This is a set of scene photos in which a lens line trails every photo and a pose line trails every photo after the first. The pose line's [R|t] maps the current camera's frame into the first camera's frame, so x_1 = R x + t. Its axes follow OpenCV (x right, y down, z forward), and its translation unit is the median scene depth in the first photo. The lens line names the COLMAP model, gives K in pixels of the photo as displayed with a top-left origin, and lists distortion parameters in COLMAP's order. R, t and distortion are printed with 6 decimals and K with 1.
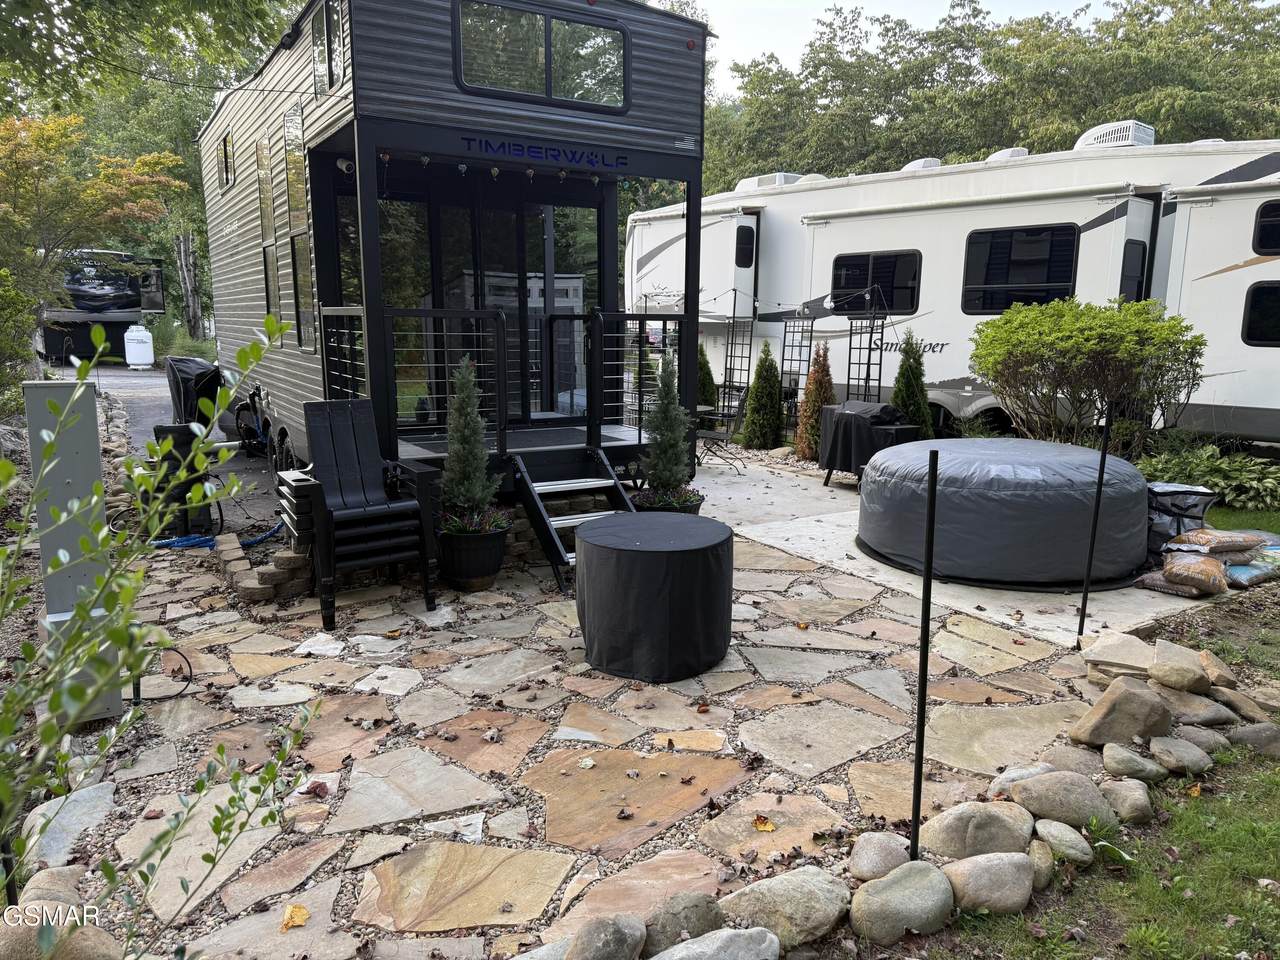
lens RADIAL K [[898.3, 0, 641.6], [0, 898.3, 484.5], [0, 0, 1]] dist [0.000855, -0.013952]
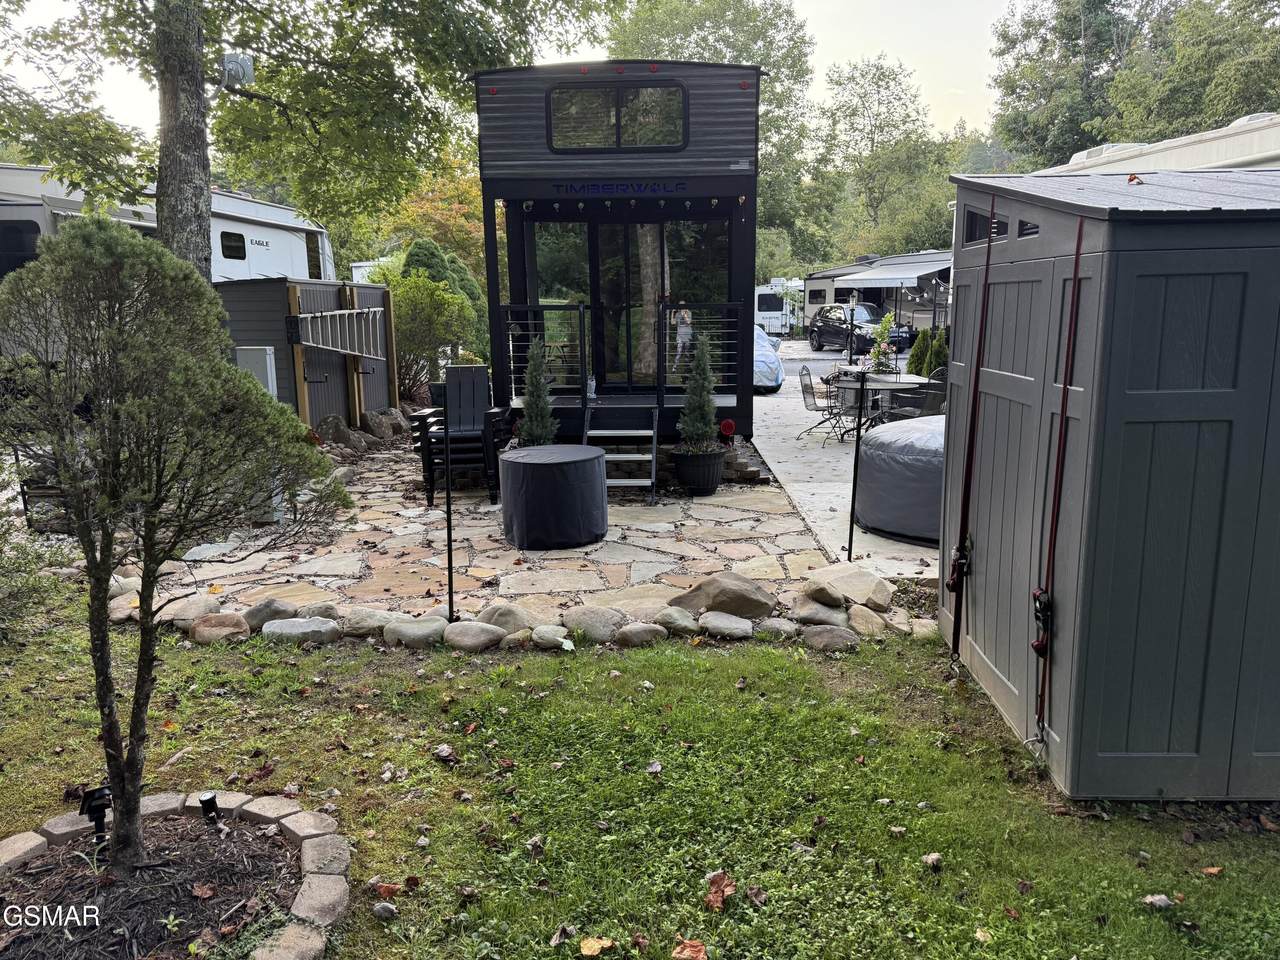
lens RADIAL K [[898.3, 0, 640.1], [0, 898.3, 477.5], [0, 0, 1]] dist [0.000855, -0.013952]
pose [[0.837067, 0.078262, -0.541474, 1.074021], [-0.081762, 0.996496, 0.017633, 0.064495], [0.540957, 0.029512, 0.840532, -0.172985]]
